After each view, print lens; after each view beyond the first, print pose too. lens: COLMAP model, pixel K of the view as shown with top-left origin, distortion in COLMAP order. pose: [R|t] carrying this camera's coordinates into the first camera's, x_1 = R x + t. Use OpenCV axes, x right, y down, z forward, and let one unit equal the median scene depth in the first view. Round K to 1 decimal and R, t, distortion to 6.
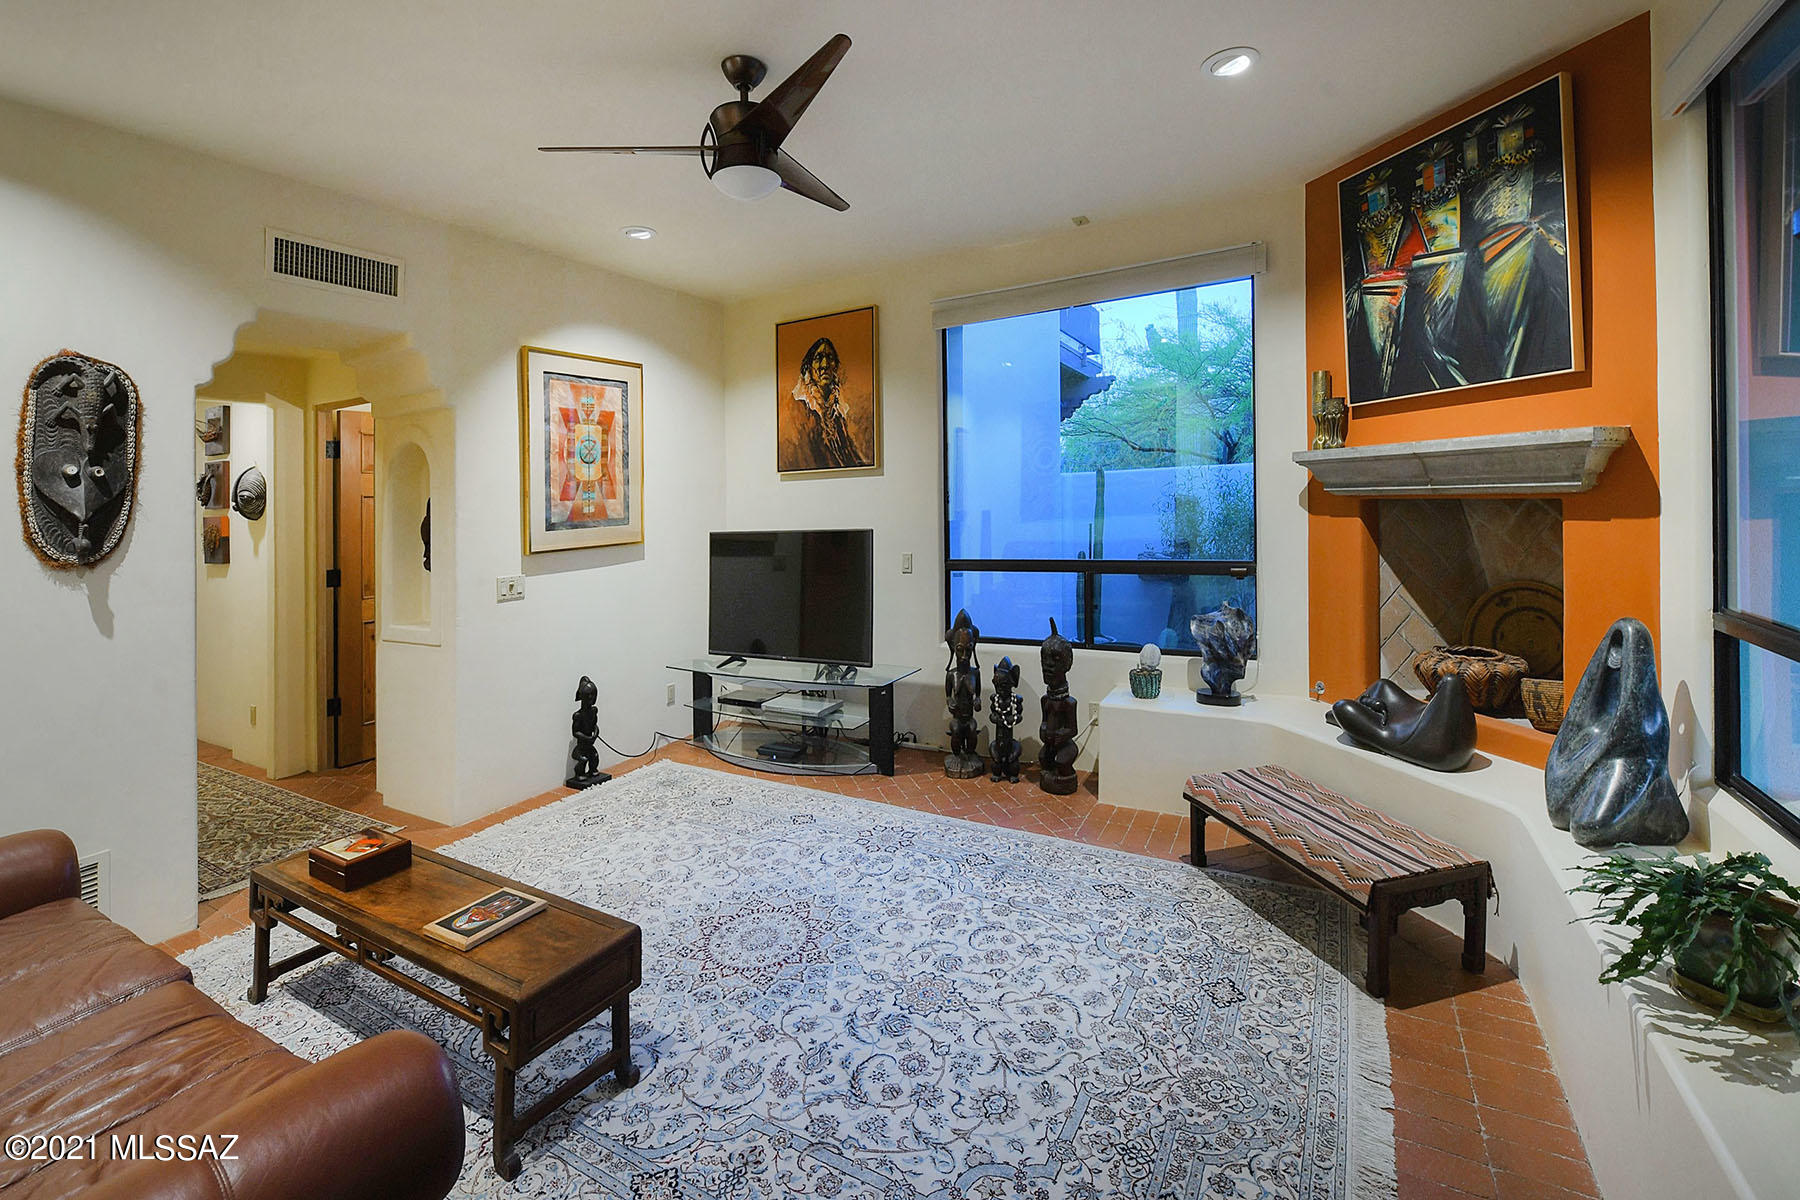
lens RADIAL K [[784.0, 0, 899.6], [0, 784.0, 486.4], [0, 0, 1]] dist [-0.014641, -0.000560]
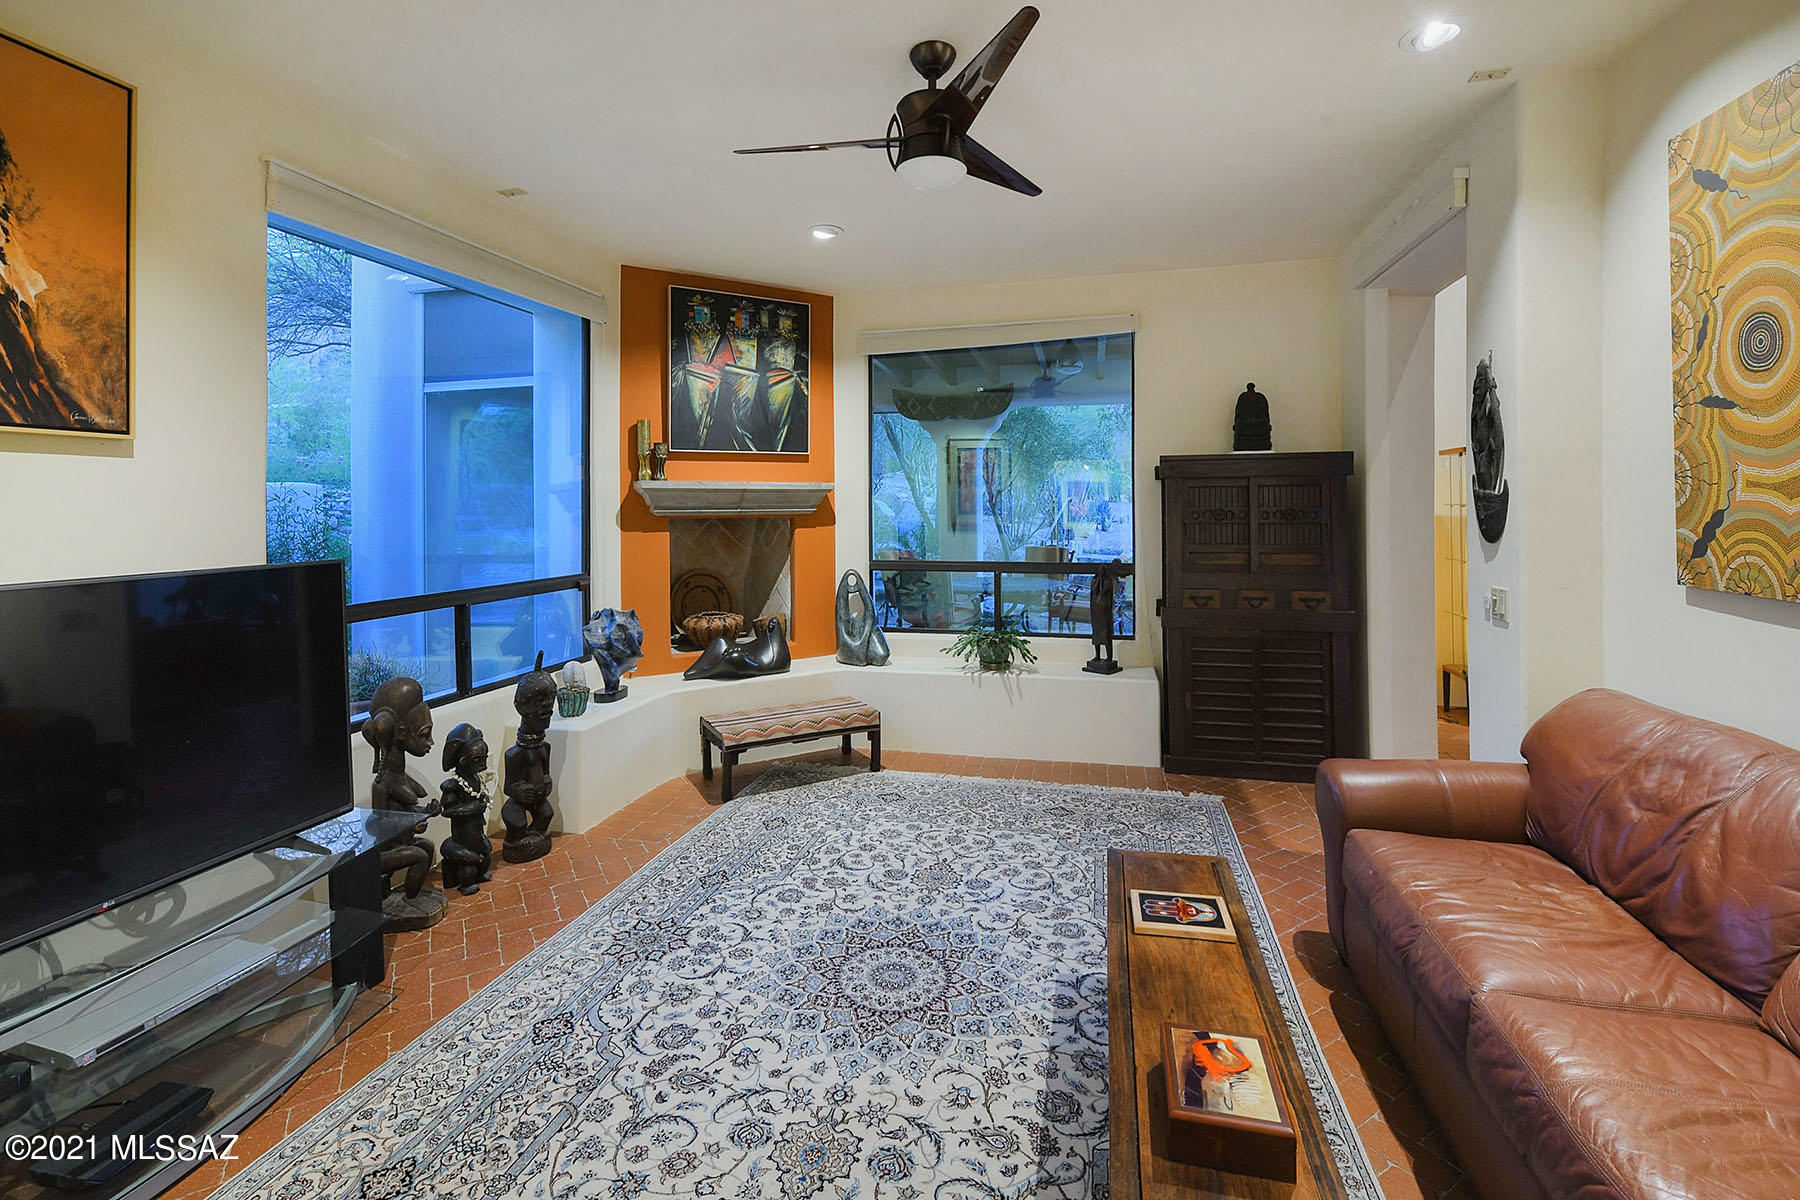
lens RADIAL K [[784.0, 0, 890.9], [0, 784.0, 531.6], [0, 0, 1]] dist [-0.014641, -0.000560]
pose [[-0.273727, 0.008528, 0.961770, -1.099988], [0.003648, 0.999963, -0.007829, 0.067339], [-0.961801, 0.001366, -0.273748, 1.293787]]
